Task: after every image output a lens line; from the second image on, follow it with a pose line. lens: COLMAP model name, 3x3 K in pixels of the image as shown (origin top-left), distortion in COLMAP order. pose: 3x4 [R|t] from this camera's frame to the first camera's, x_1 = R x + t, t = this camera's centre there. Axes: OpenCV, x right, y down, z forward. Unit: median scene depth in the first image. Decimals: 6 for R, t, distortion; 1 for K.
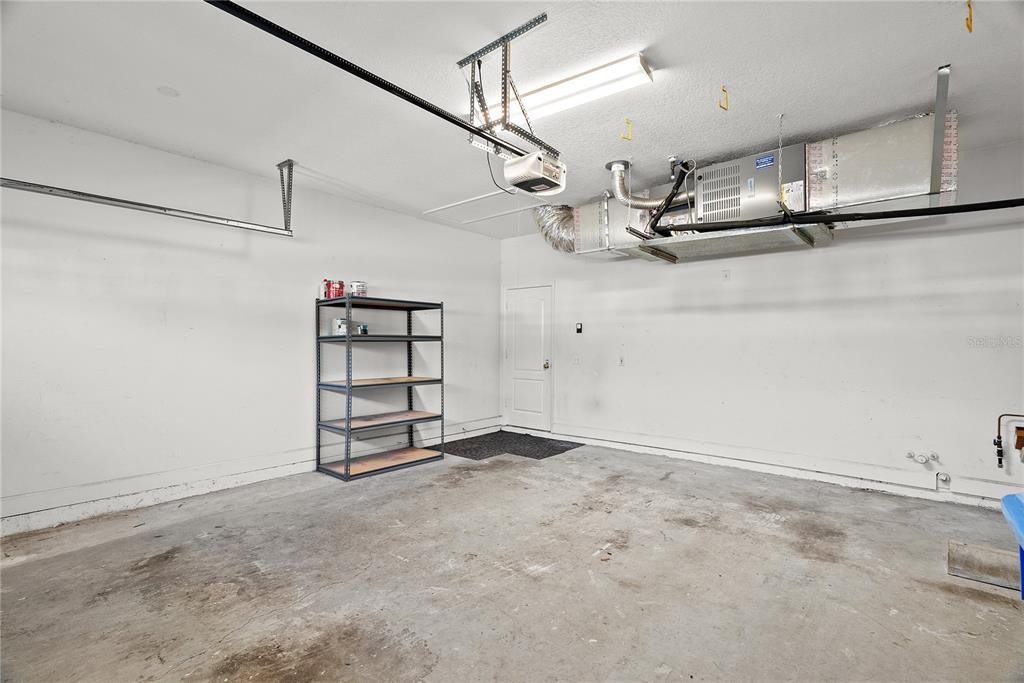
lens RADIAL K [[466.2, 0, 512.3], [0, 466.2, 341.3], [0, 0, 1]] dist [-0.001372, 0.001649]
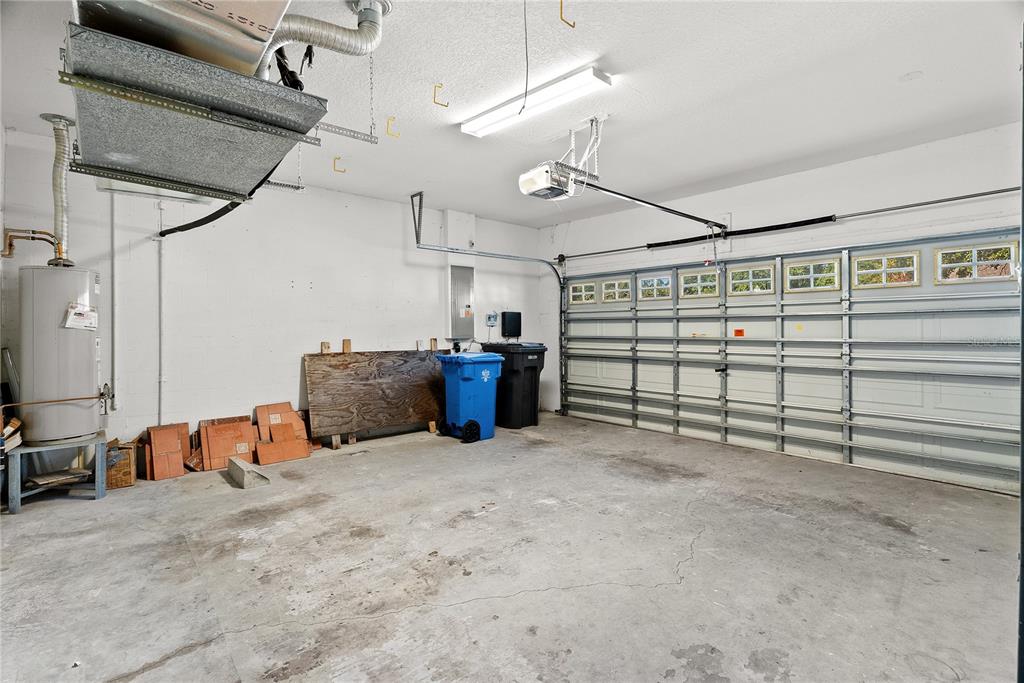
lens RADIAL K [[466.2, 0, 512.0], [0, 466.2, 335.8], [0, 0, 1]] dist [-0.001372, 0.001649]
pose [[-0.990594, -0.000687, 0.136835, -0.019207], [0.000146, 0.999982, 0.006079, 0.018904], [-0.136836, 0.006042, -0.990575, 1.953706]]
